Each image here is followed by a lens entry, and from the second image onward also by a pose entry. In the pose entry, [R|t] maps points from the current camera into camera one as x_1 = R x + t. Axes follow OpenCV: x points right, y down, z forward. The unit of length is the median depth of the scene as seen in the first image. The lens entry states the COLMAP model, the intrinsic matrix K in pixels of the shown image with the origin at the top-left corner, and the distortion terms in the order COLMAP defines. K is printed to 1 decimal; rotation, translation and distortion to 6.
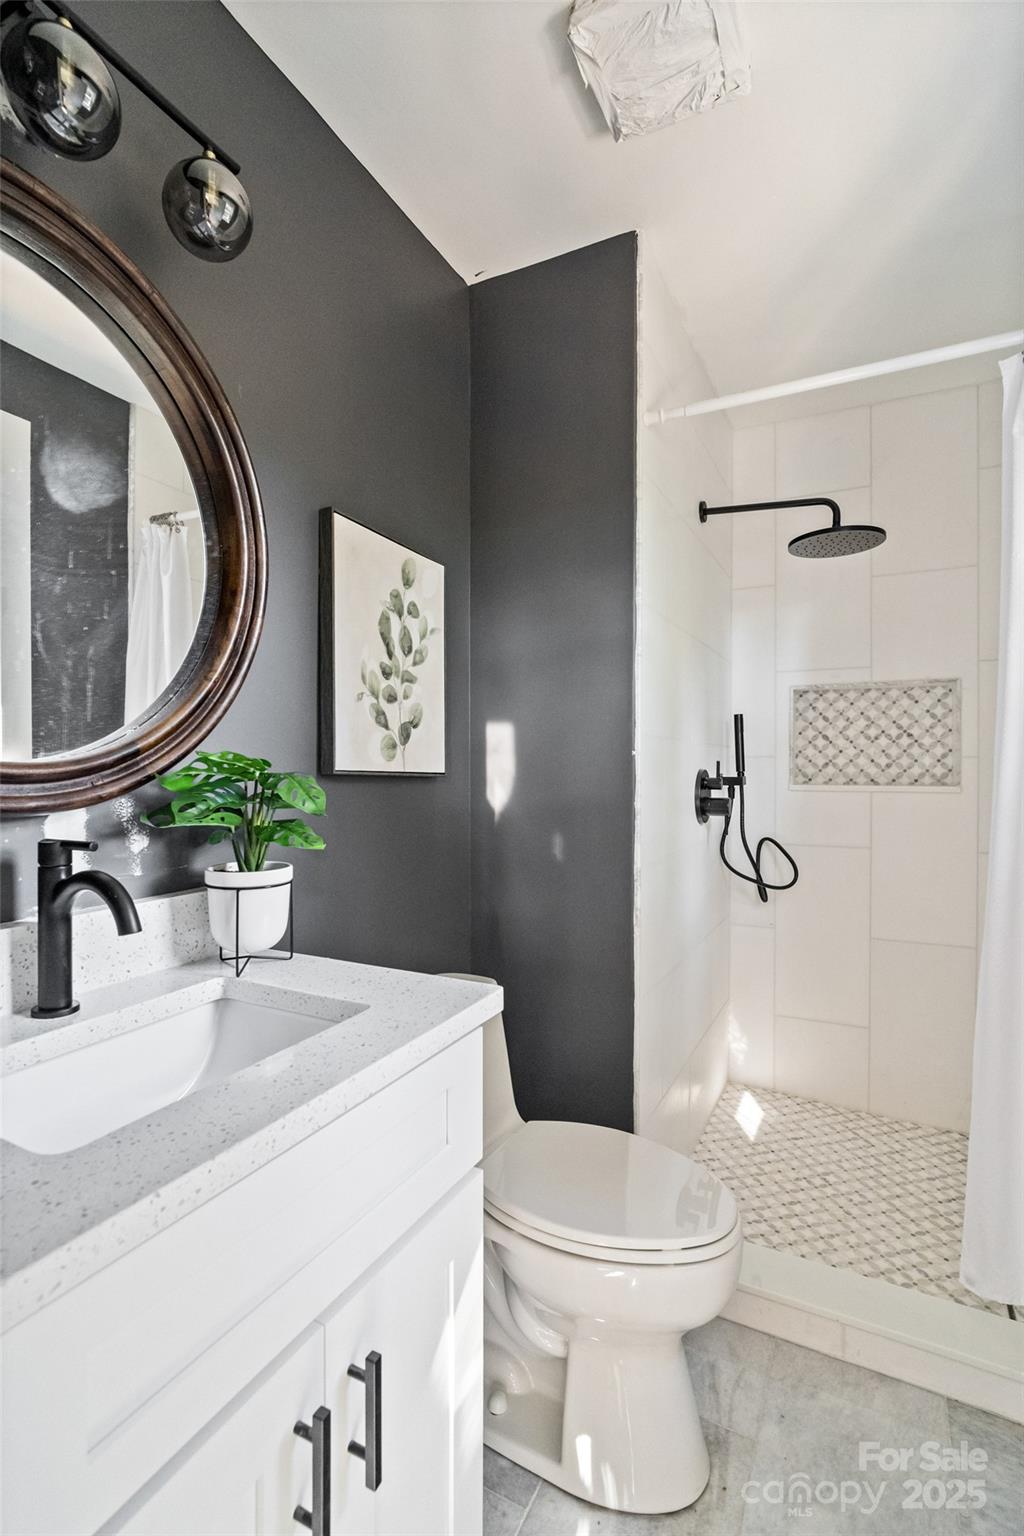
lens RADIAL K [[738.4, 0, 504.7], [0, 738.4, 768.3], [0, 0, 1]] dist [-0.003212, 0.004330]
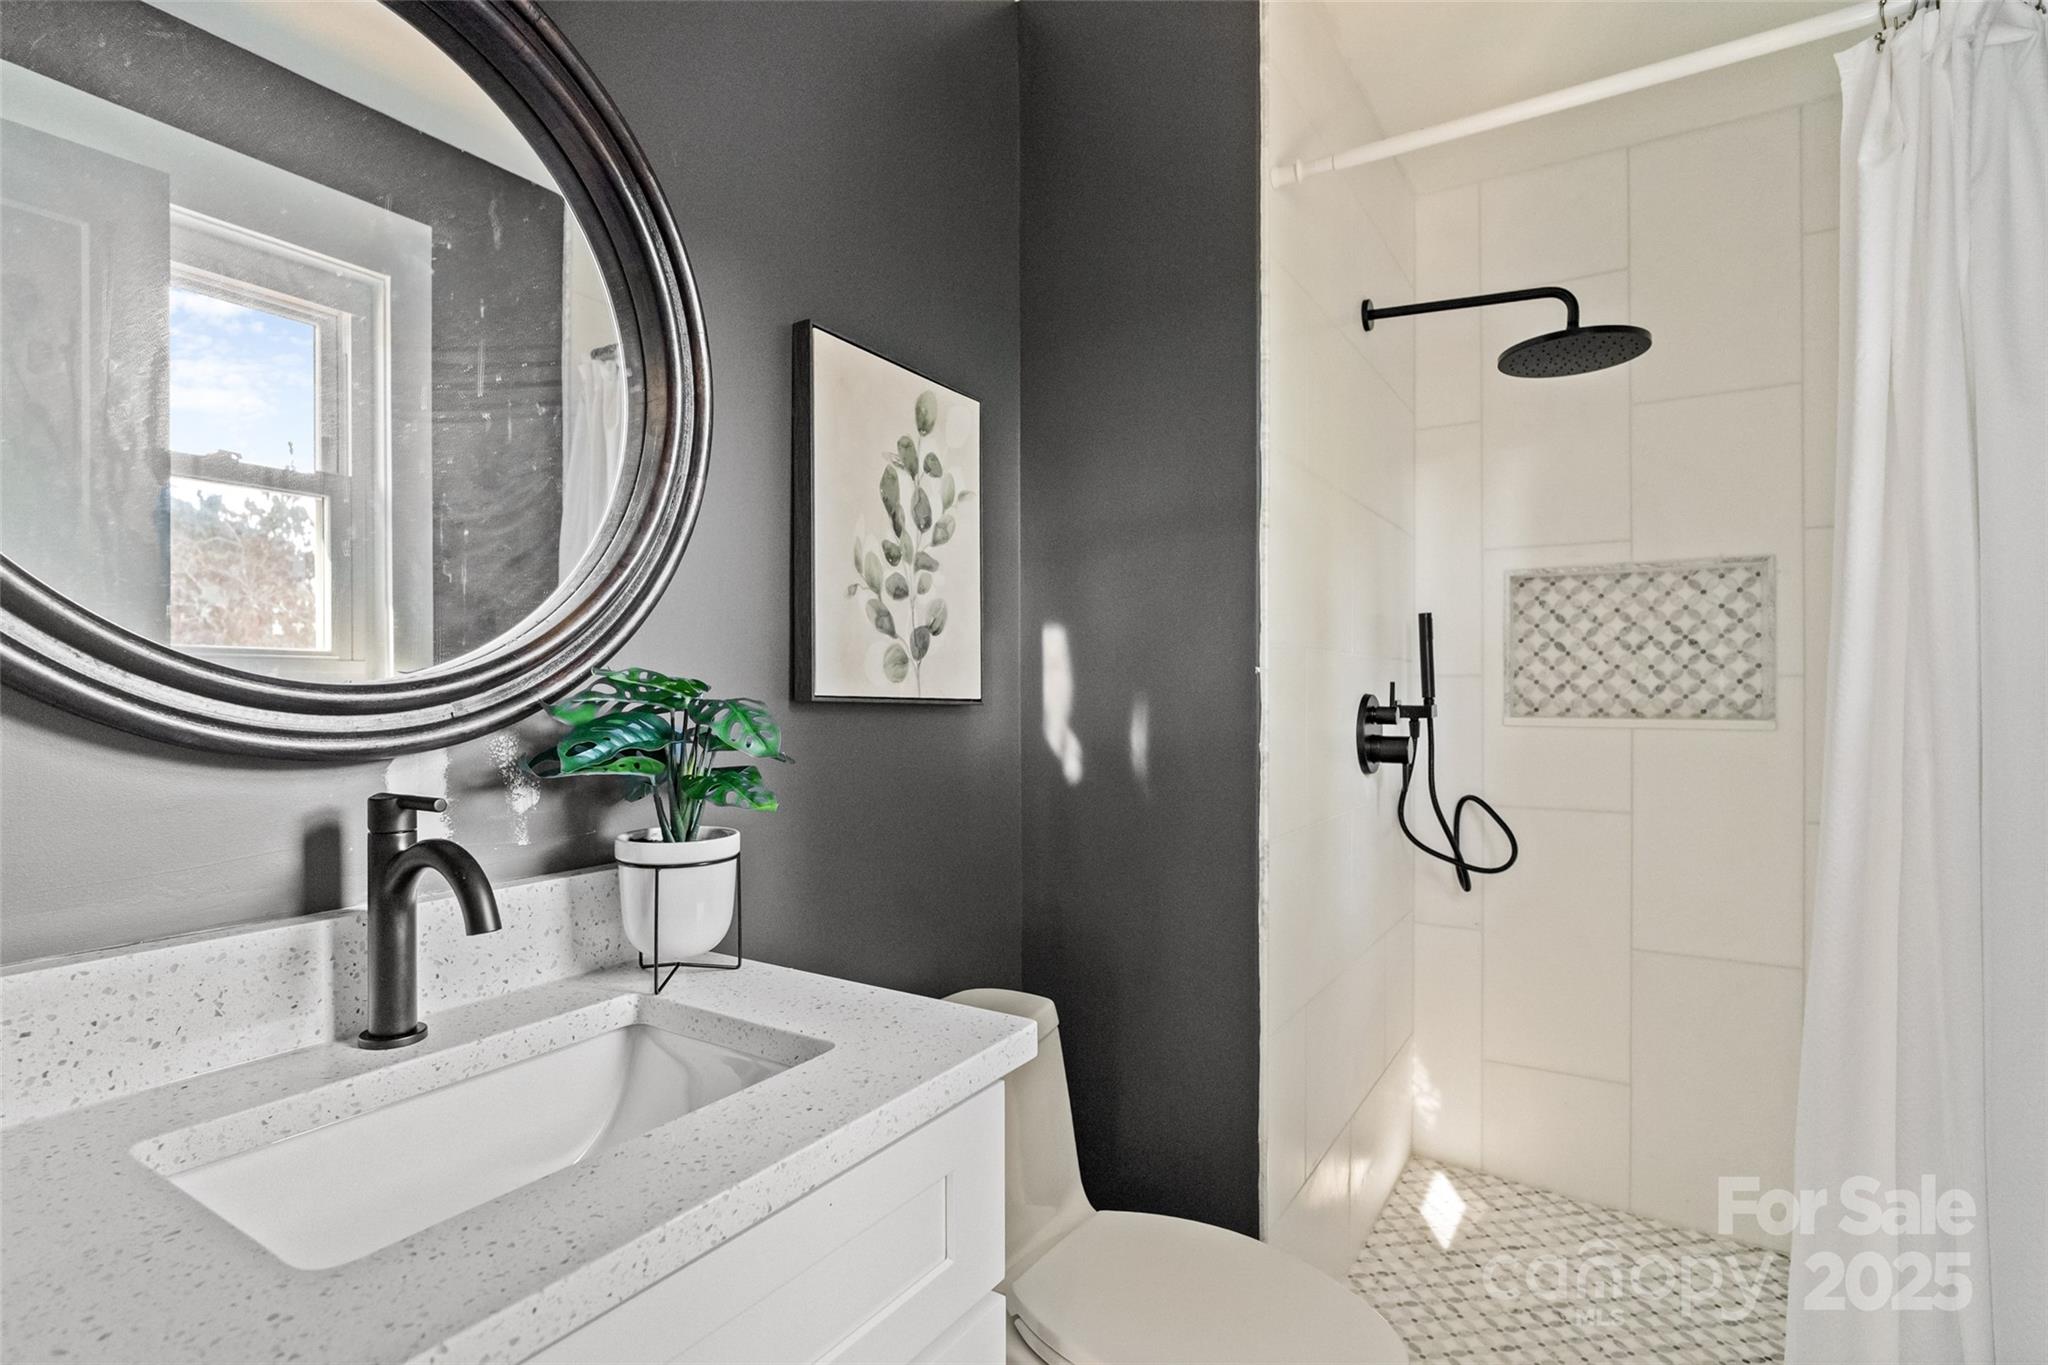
lens RADIAL K [[984.5, 0, 1032.4], [0, 984.5, 686.8], [0, 0, 1]] dist [-0.003212, 0.004330]
pose [[0.995195, -0.001032, -0.097912, 0.058573], [0.000366, 0.999977, -0.006828, 0.000696], [0.097916, 0.006760, 0.995172, 0.082615]]
